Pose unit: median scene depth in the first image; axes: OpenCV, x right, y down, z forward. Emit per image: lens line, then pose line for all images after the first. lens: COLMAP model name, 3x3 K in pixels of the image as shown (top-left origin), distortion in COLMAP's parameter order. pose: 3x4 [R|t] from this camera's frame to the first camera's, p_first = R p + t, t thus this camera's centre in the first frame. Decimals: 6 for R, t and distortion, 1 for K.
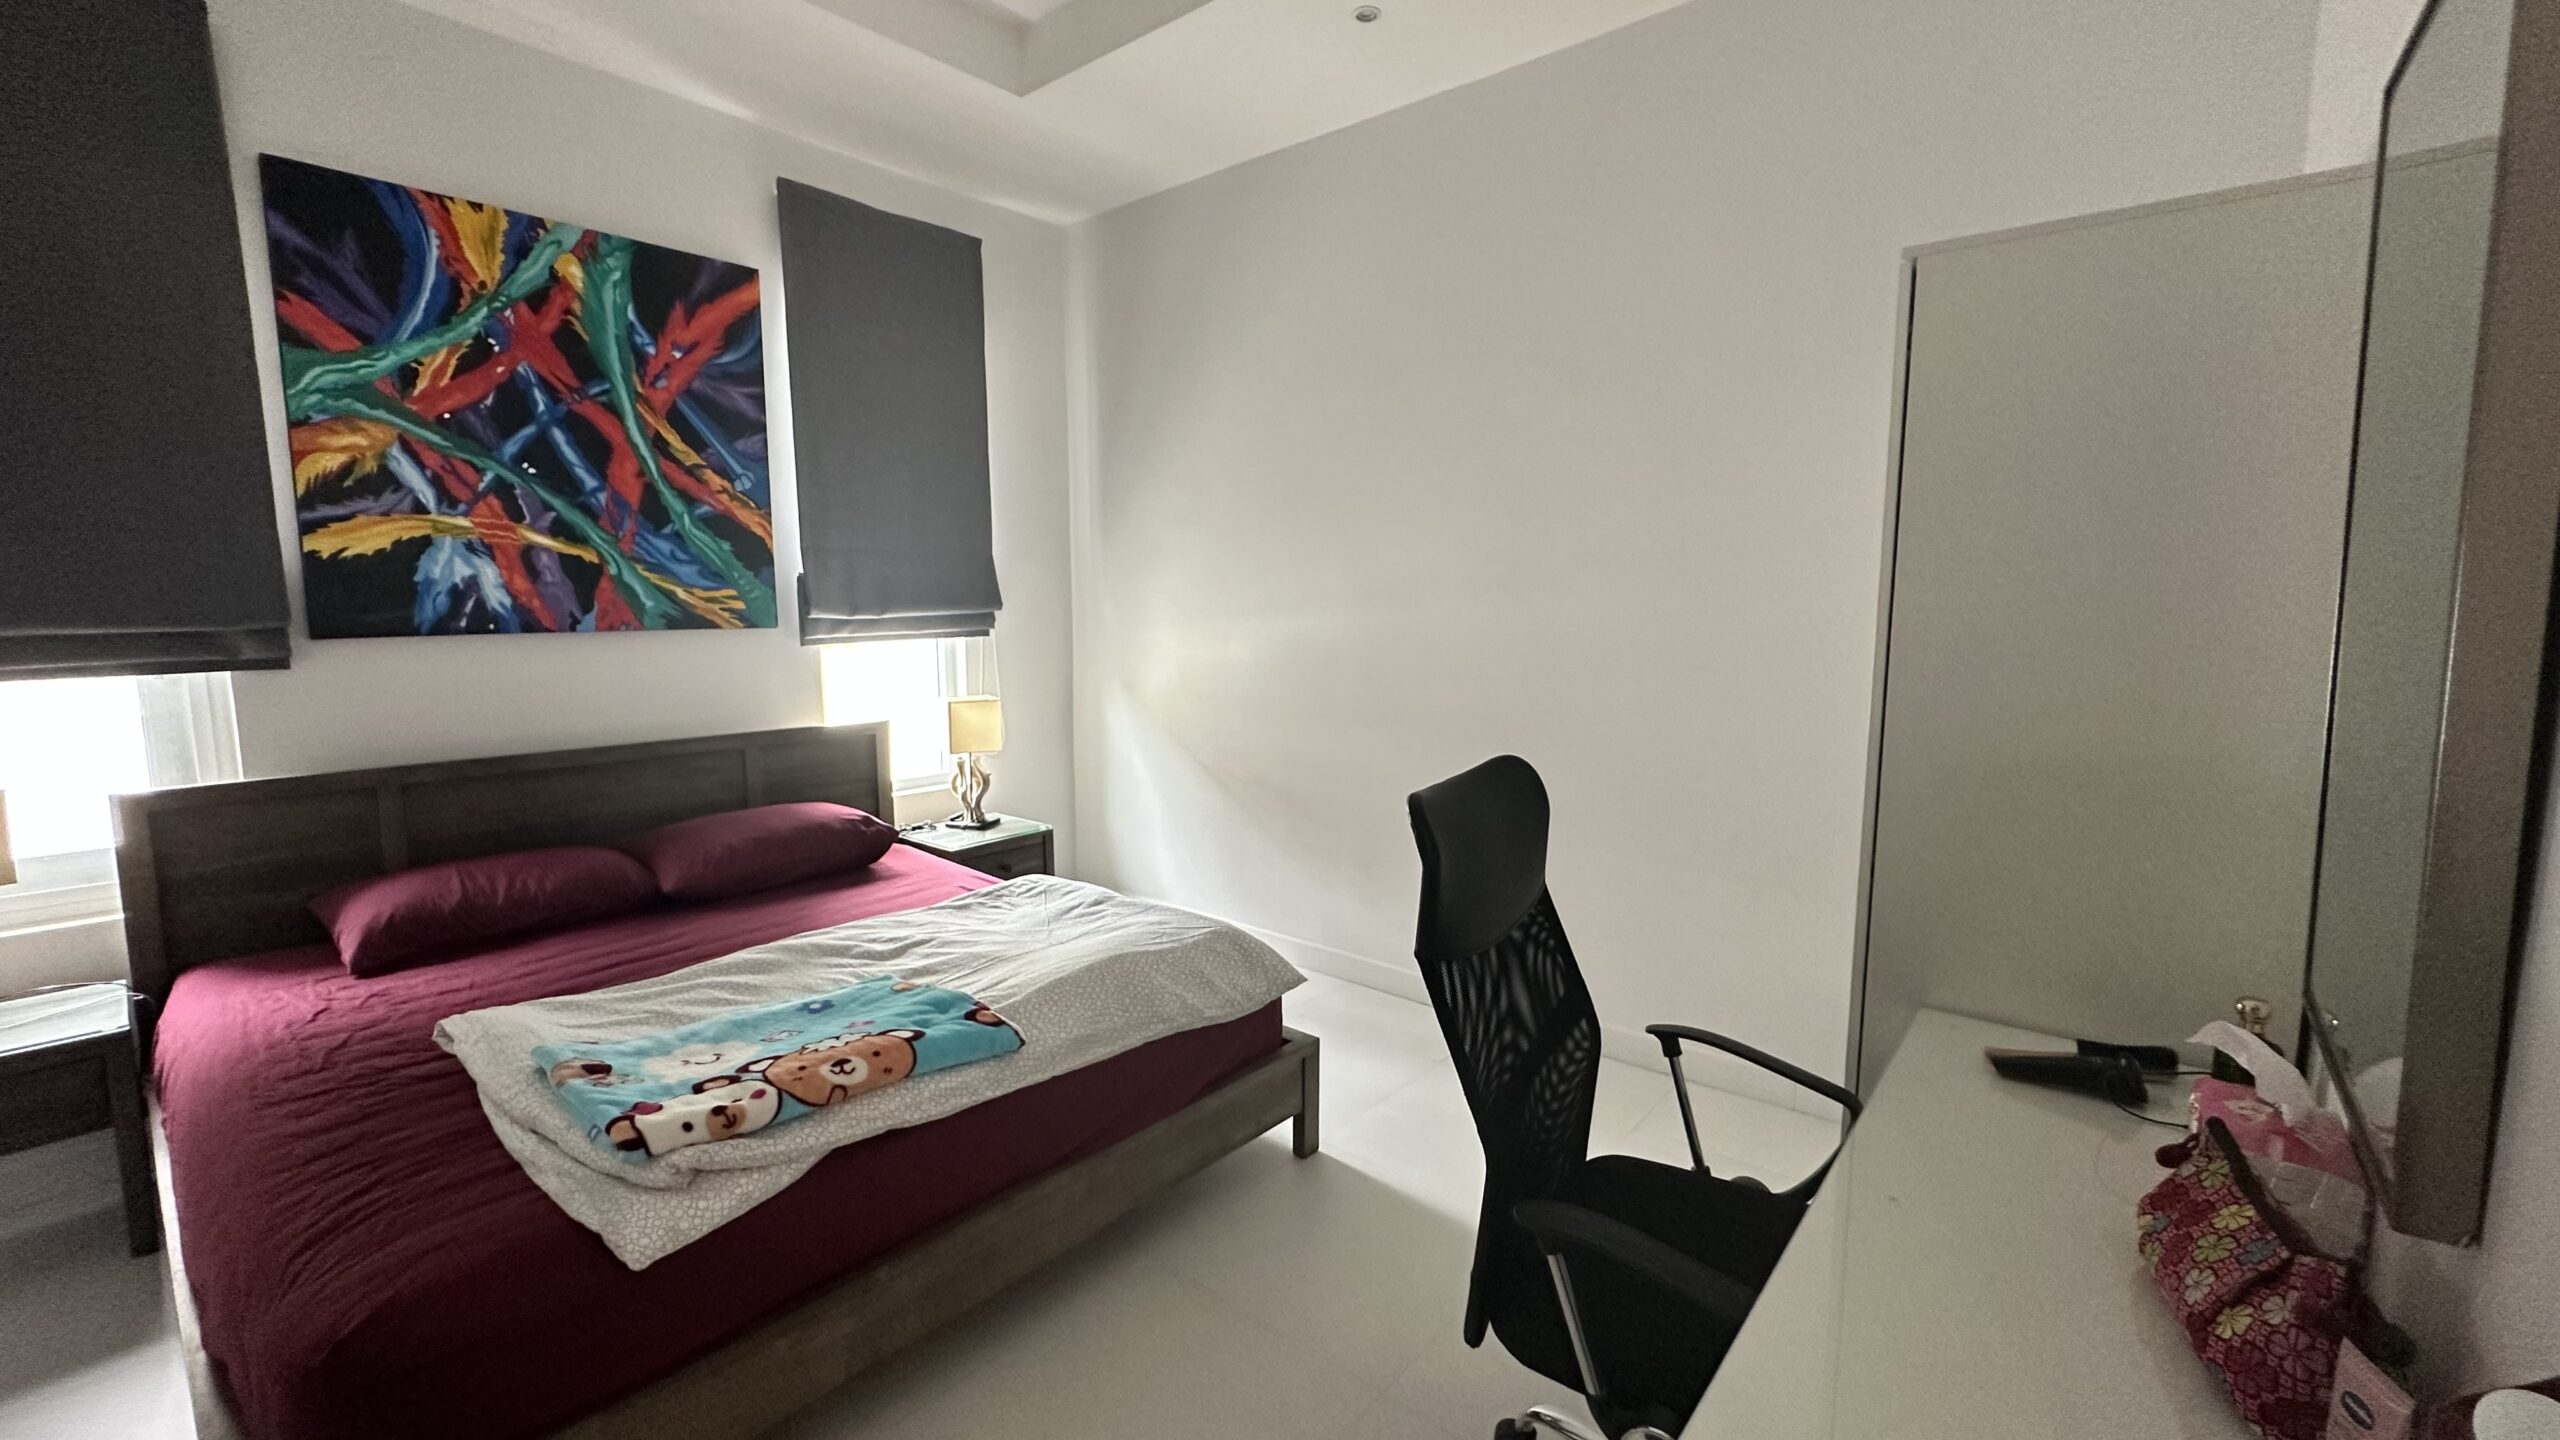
lens RADIAL K [[1024.0, 0, 1277.9], [0, 1024.0, 717.8], [0, 0, 1]] dist [-0.003516, 0.000976]
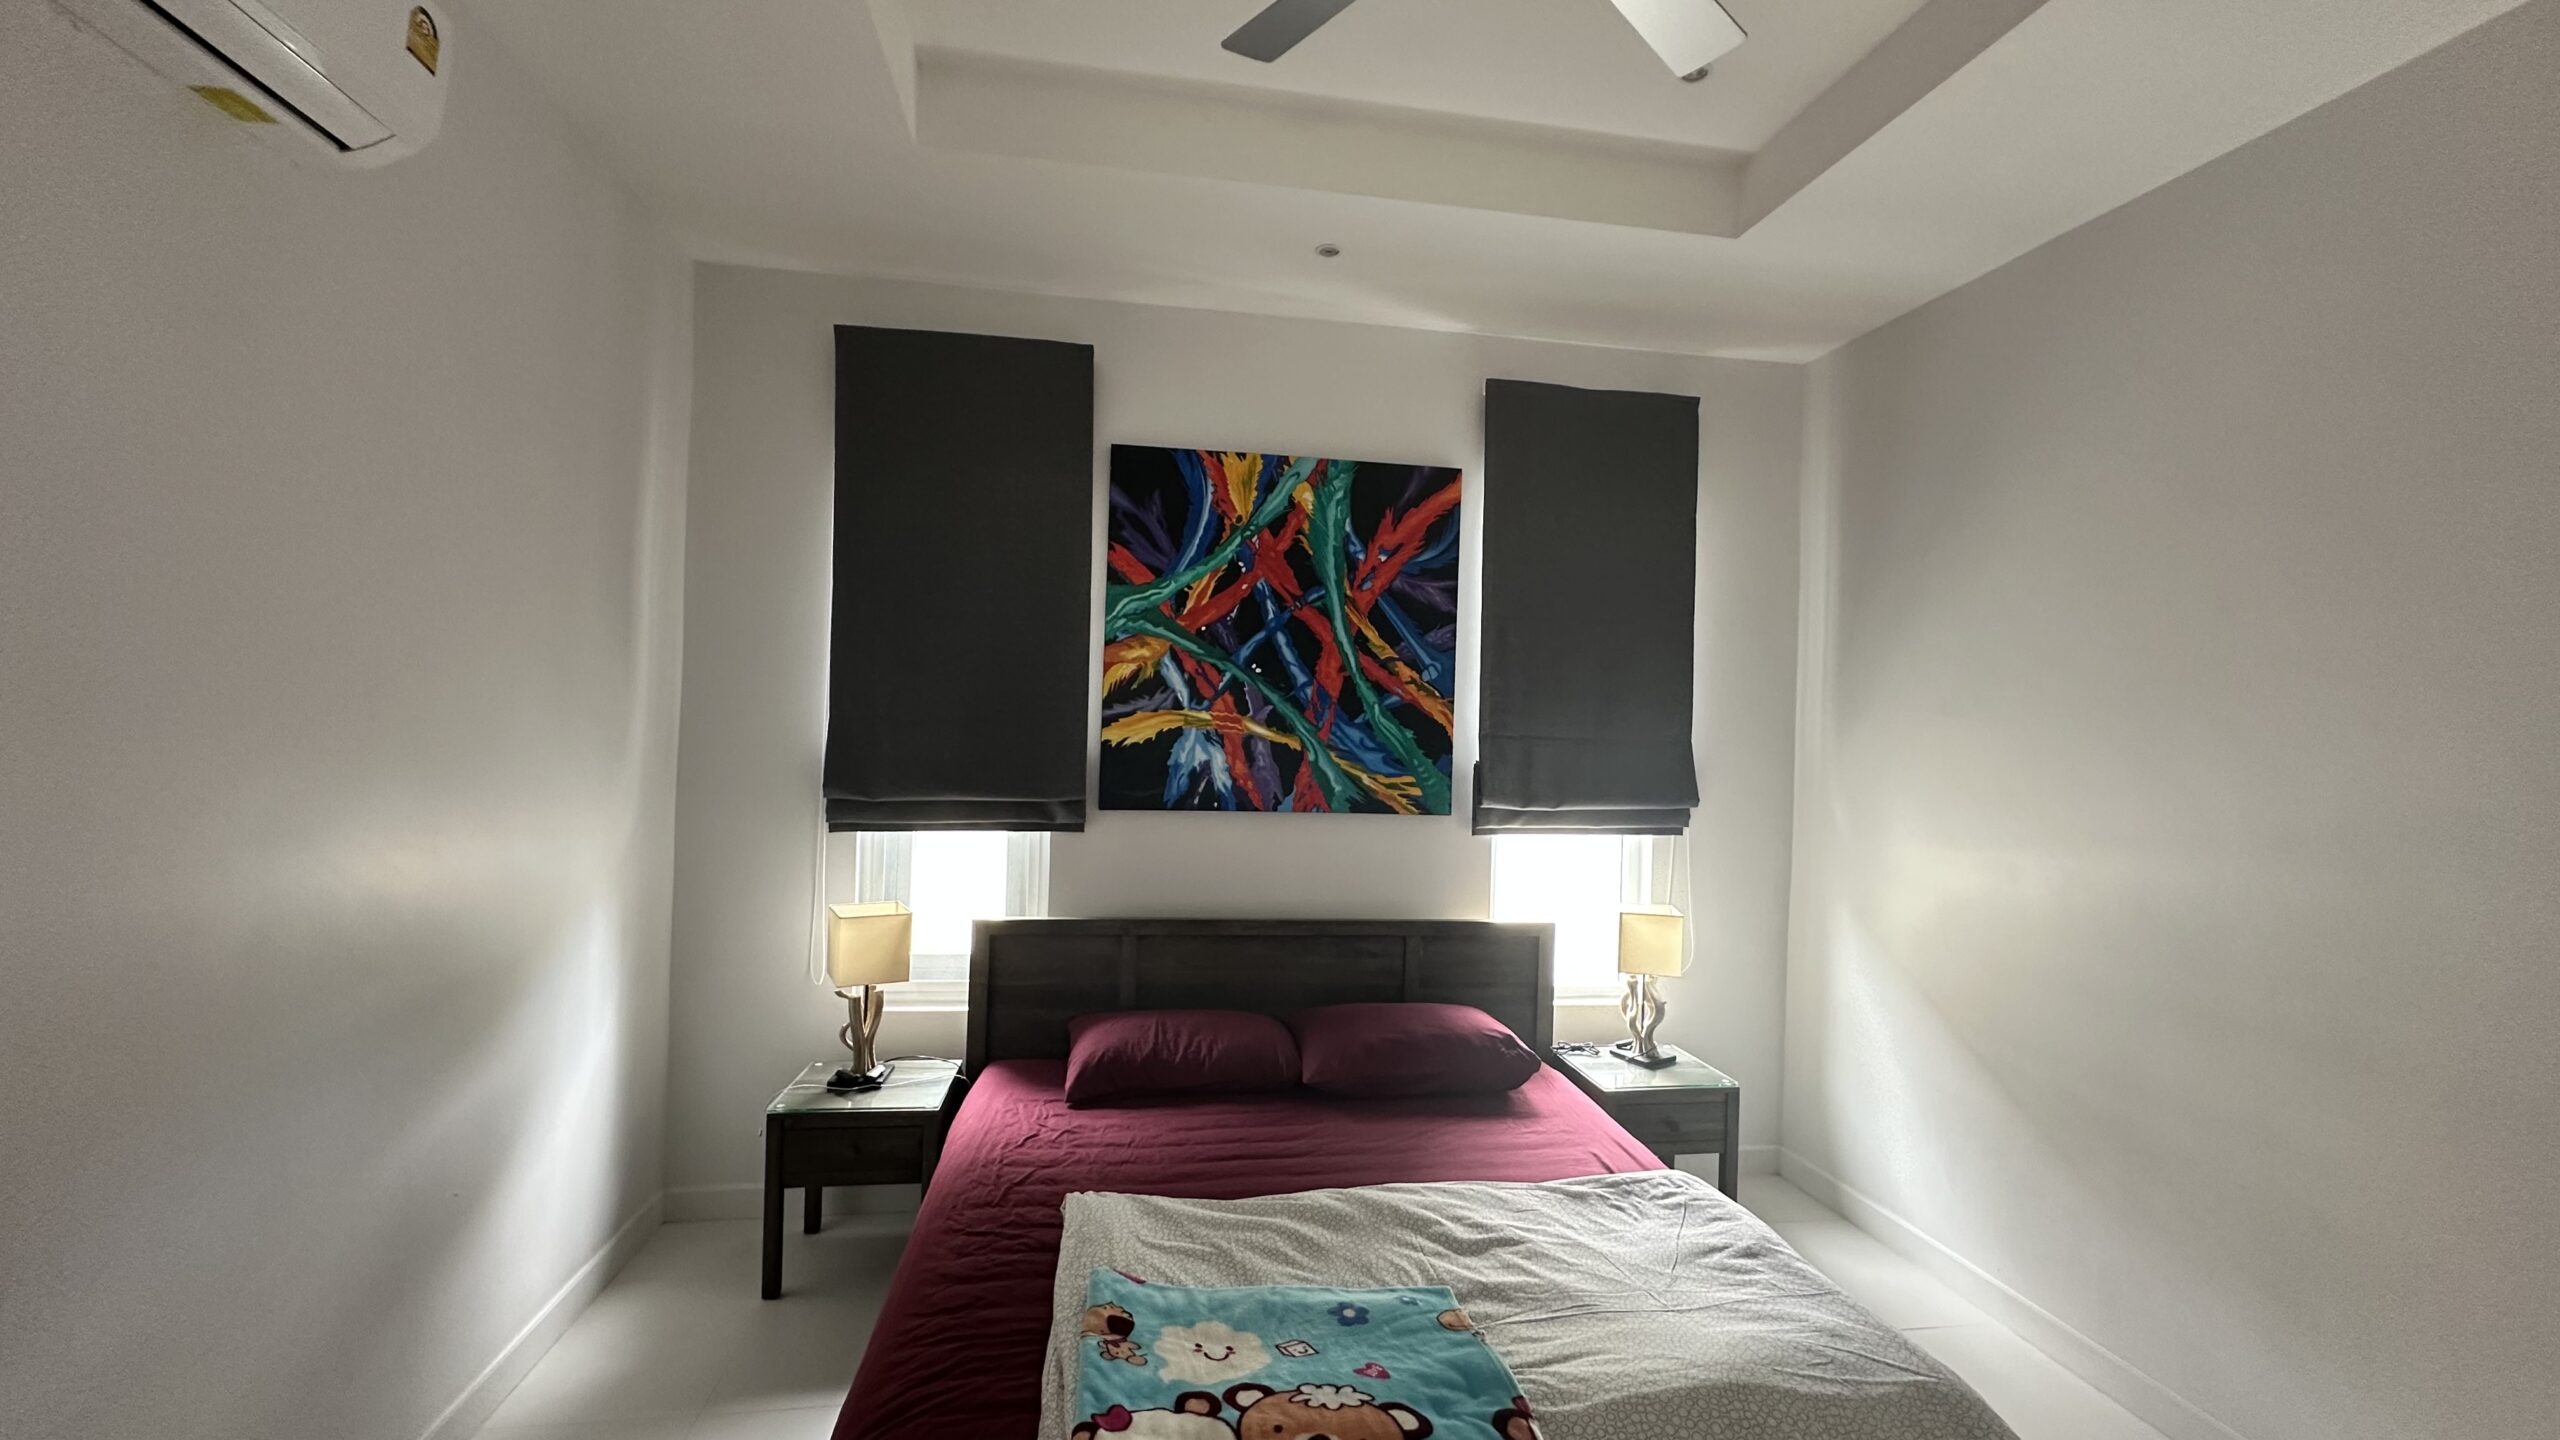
lens RADIAL K [[1024.0, 0, 1274.0], [0, 1024.0, 712.7], [0, 0, 1]] dist [-0.003516, 0.000976]
pose [[0.749017, 0.021659, -0.662196, 0.043544], [-0.110529, 0.989545, -0.092655, -0.094505], [0.653266, 0.142592, 0.743580, 0.174018]]
